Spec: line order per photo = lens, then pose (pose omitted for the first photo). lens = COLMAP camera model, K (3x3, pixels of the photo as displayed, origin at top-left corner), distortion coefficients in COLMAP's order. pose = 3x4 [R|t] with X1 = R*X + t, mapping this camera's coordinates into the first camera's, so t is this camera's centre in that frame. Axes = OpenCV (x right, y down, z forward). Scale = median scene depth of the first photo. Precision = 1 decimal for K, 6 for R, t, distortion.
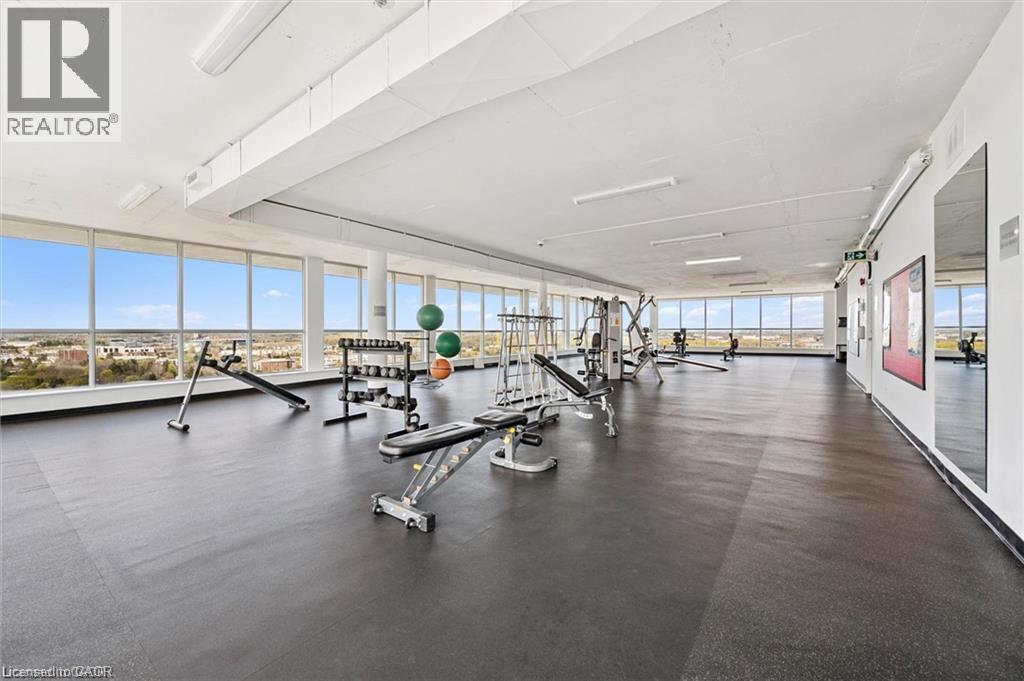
lens RADIAL K [[398.5, 0, 517.4], [0, 398.5, 336.0], [0, 0, 1]] dist [0.000634, 0.000031]
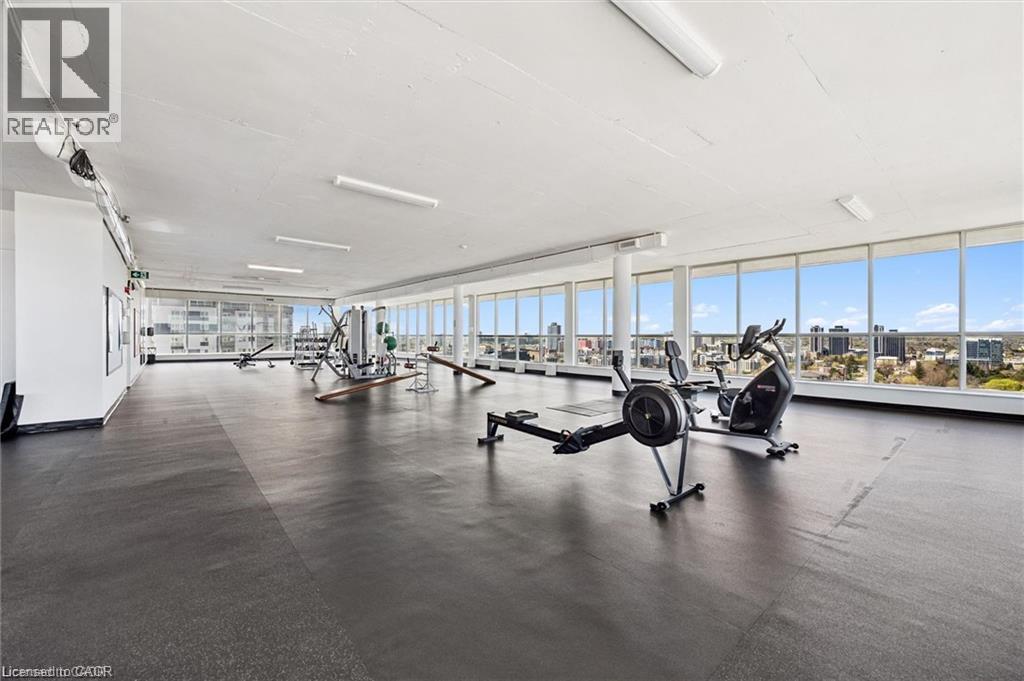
lens RADIAL K [[398.5, 0, 517.6], [0, 398.5, 336.8], [0, 0, 1]] dist [0.000634, 0.000031]
pose [[-0.210520, 0.000903, -0.977589, 0.881618], [-0.008287, 0.999962, 0.002708, -0.012051], [0.977554, 0.008671, -0.210504, 1.183352]]
